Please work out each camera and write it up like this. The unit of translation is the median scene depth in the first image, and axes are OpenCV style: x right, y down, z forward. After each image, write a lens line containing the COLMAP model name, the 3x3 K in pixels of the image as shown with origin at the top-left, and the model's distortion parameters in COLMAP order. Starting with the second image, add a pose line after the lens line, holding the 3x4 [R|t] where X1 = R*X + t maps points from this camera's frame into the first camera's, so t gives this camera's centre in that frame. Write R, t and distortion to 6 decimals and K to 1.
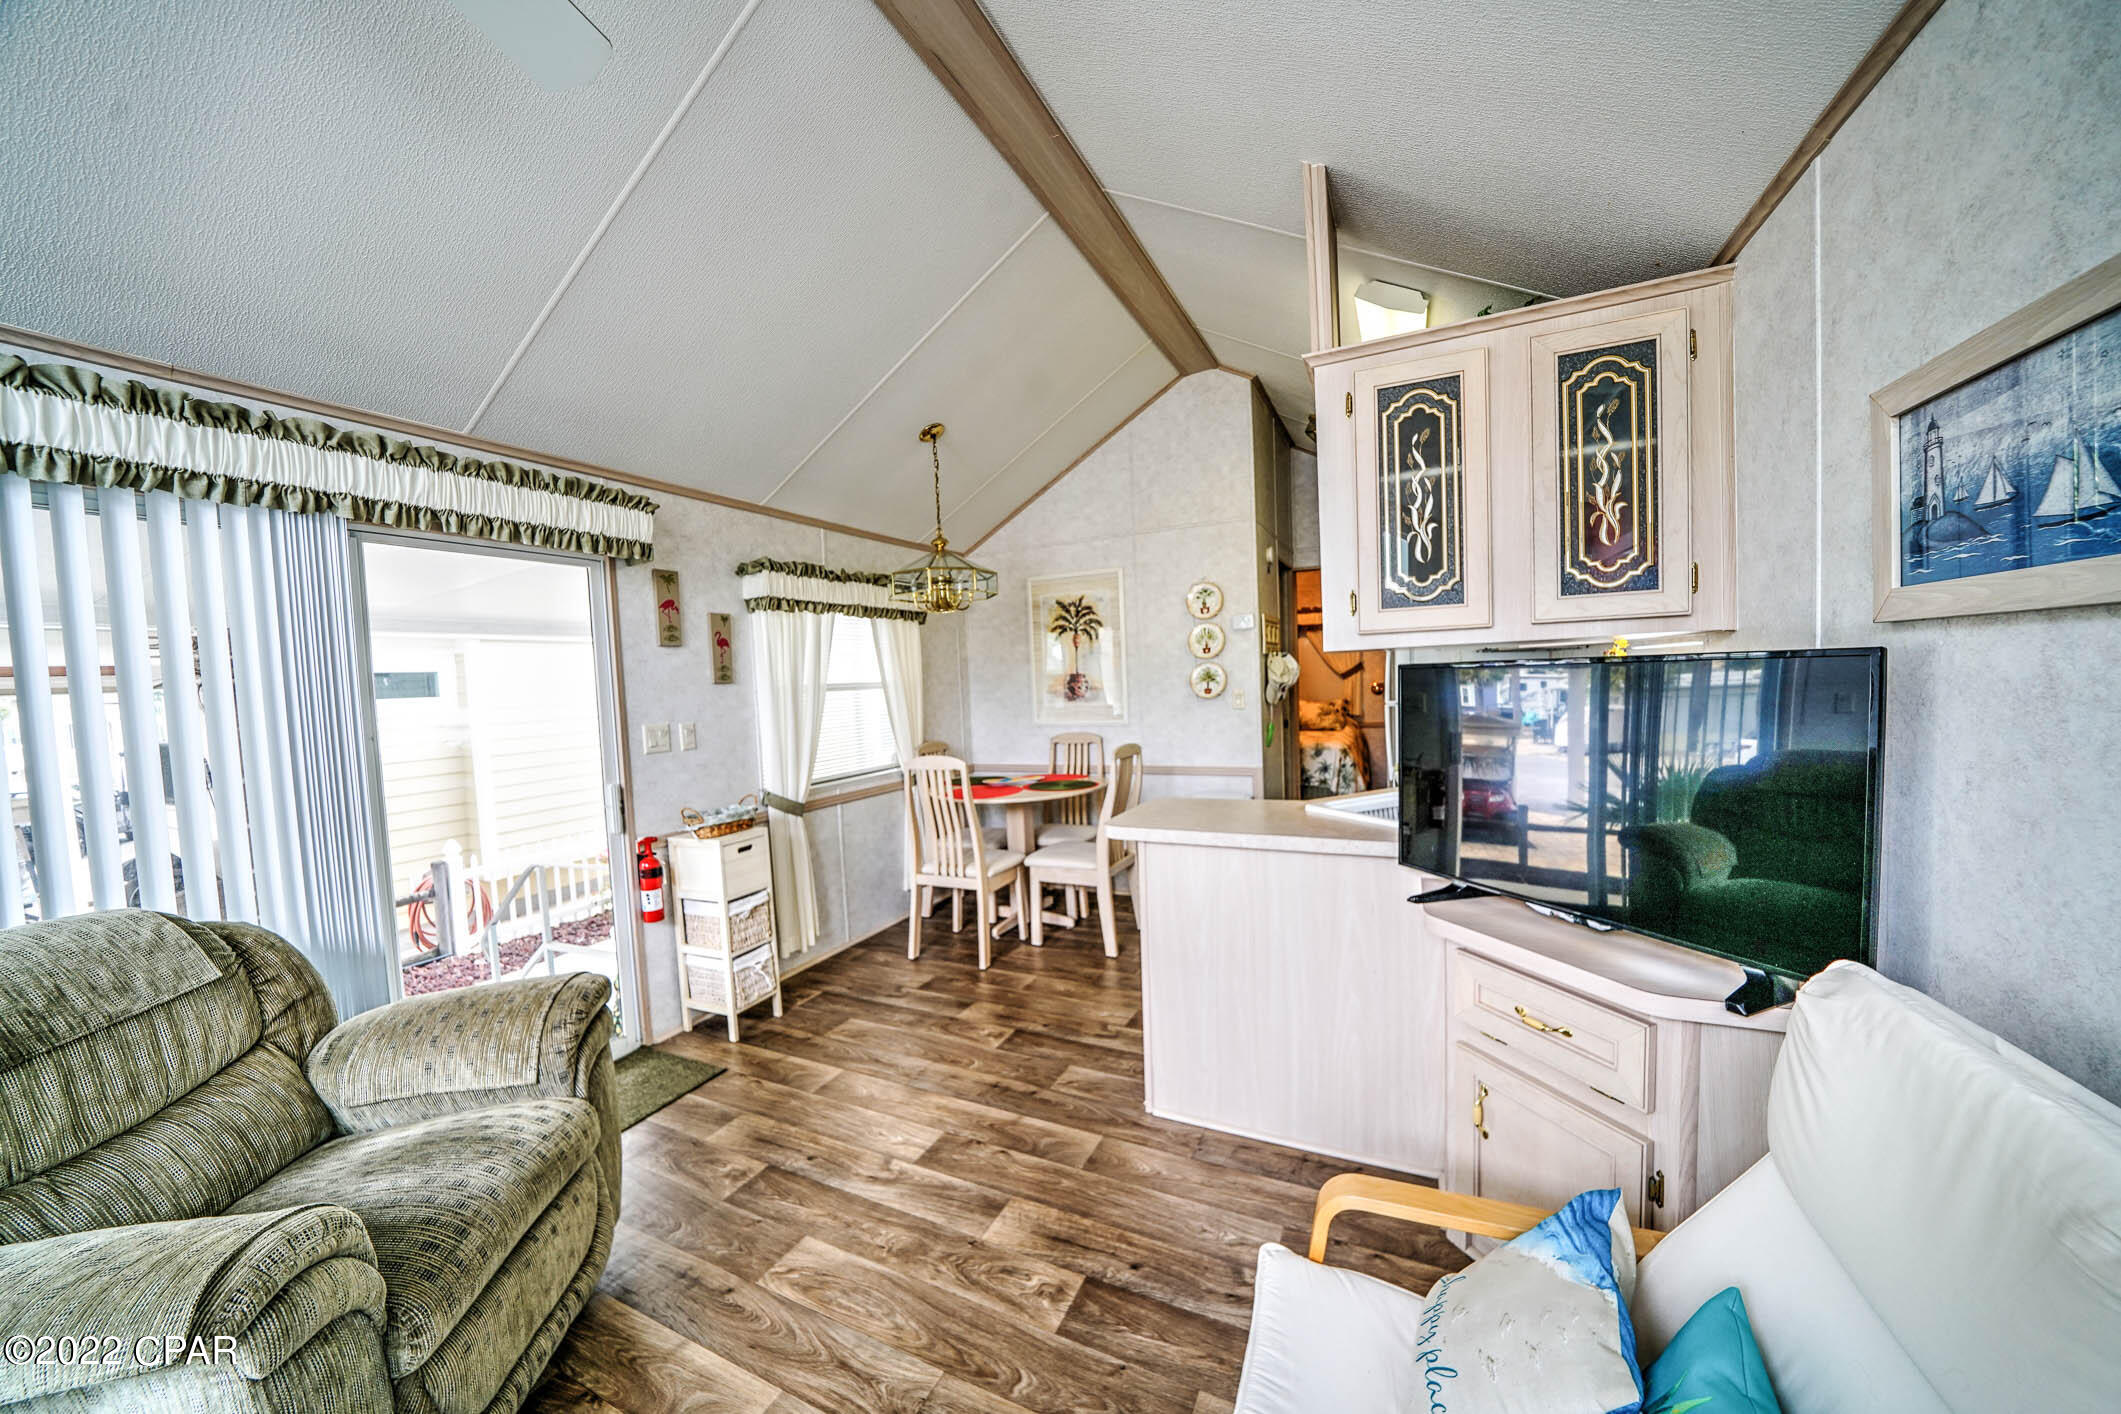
lens RADIAL K [[738.3, 0, 1046.0], [0, 738.3, 718.1], [0, 0, 1]] dist [-0.025167, 0.002745]
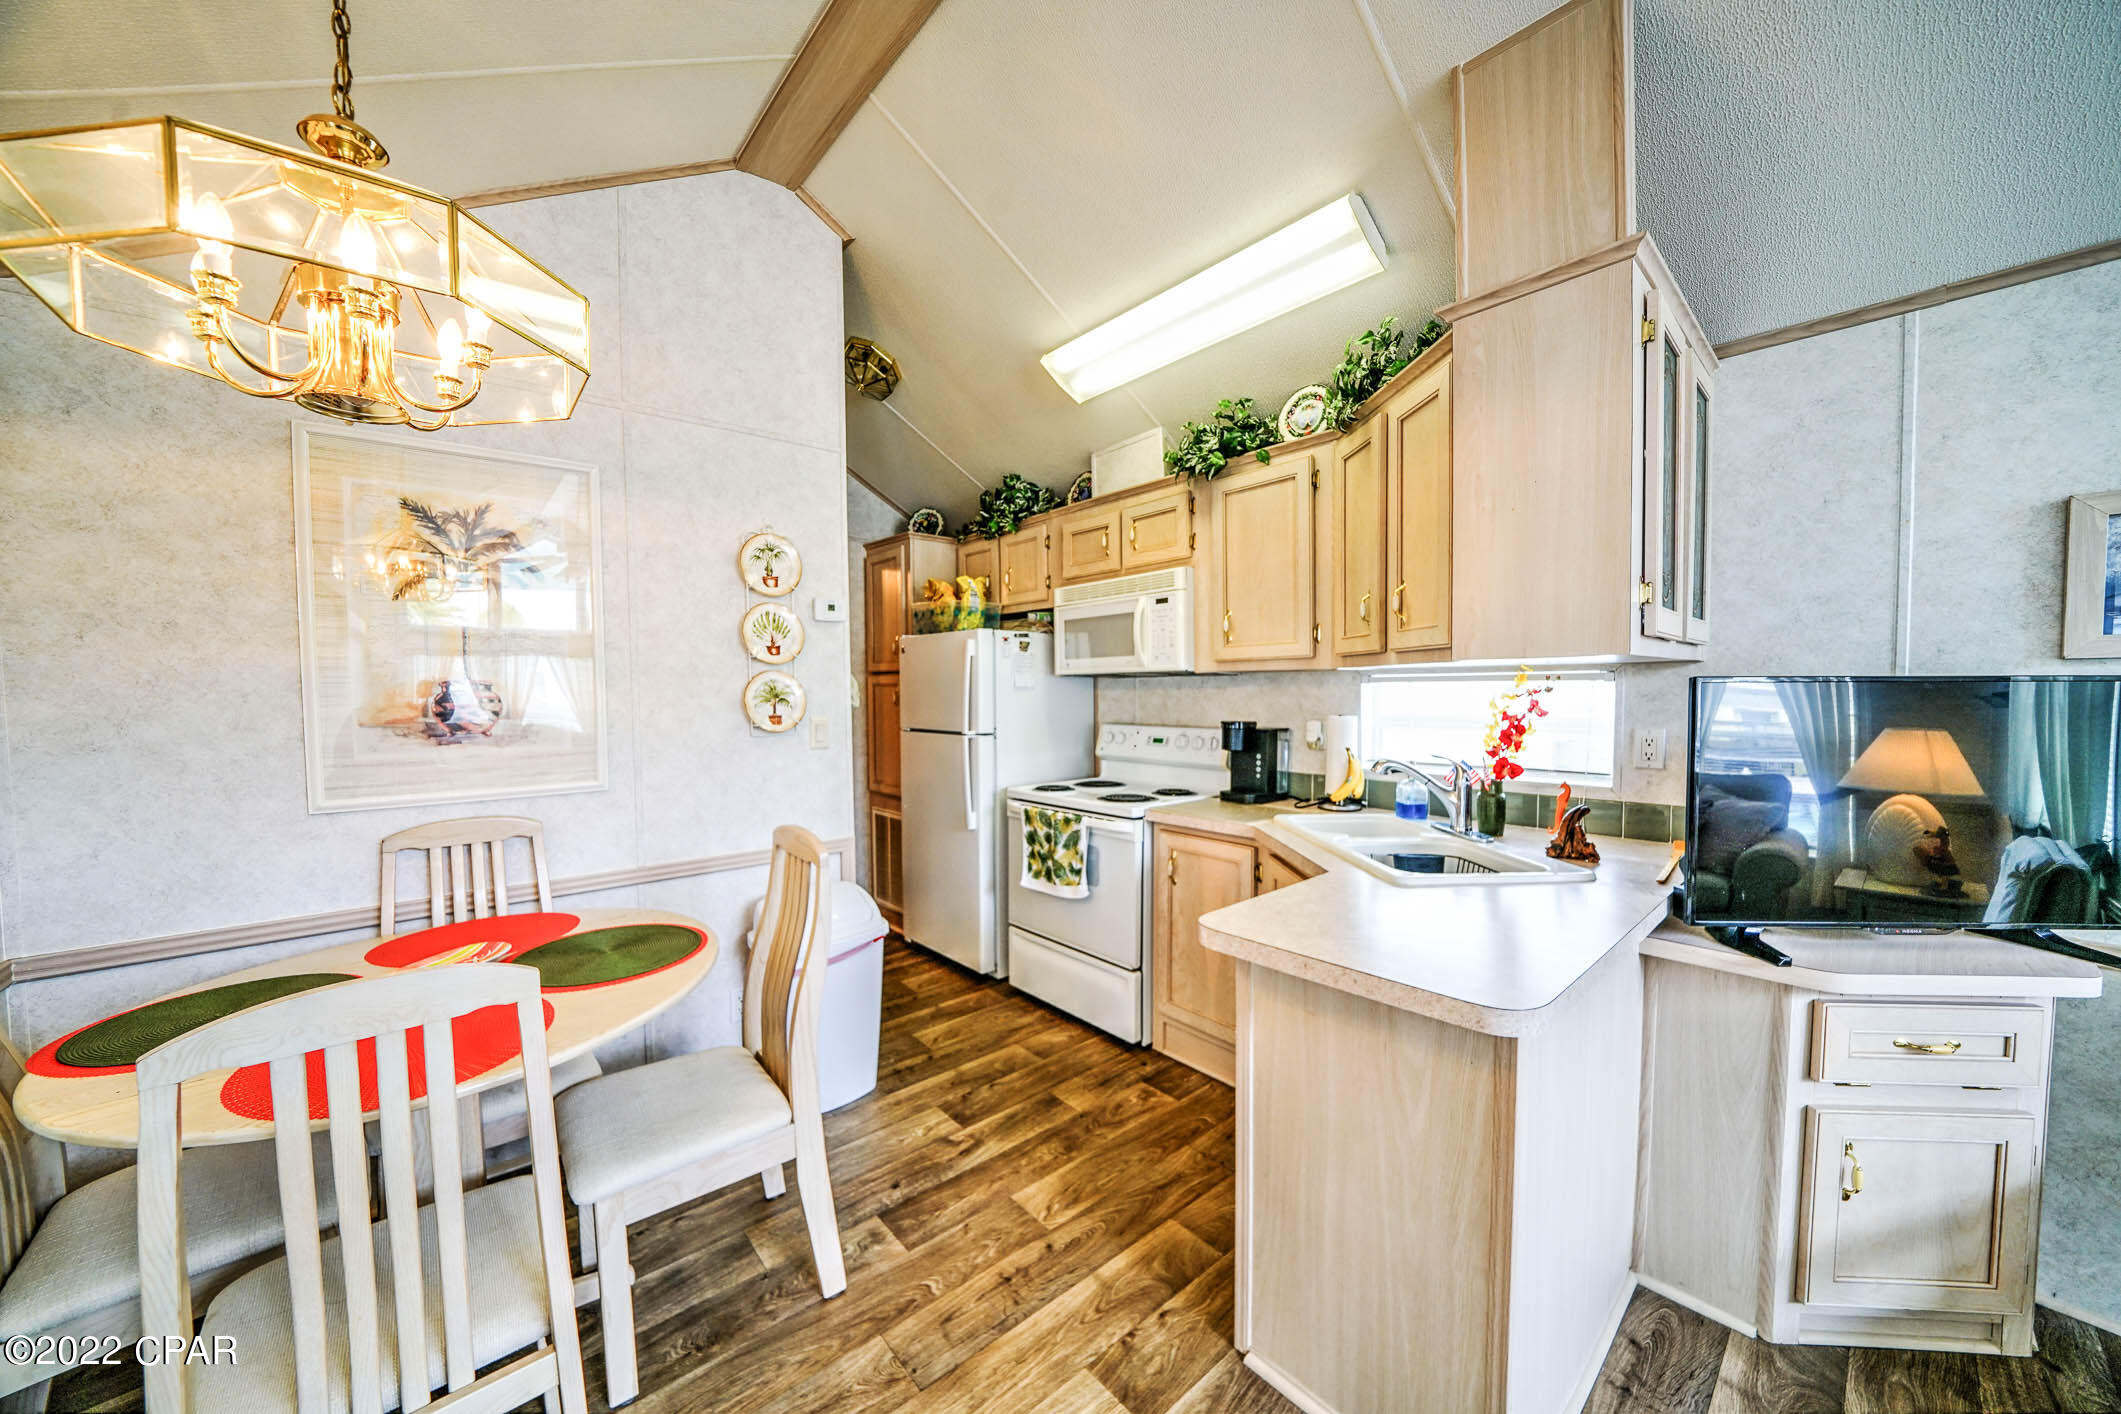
lens RADIAL K [[738.3, 0, 1044.6], [0, 738.3, 718.1], [0, 0, 1]] dist [-0.025167, 0.002745]
pose [[0.403085, 0.001469, 0.915161, -0.235801], [0.040470, 0.998992, -0.019429, -0.018427], [-0.914267, 0.044868, 0.402619, 0.586207]]
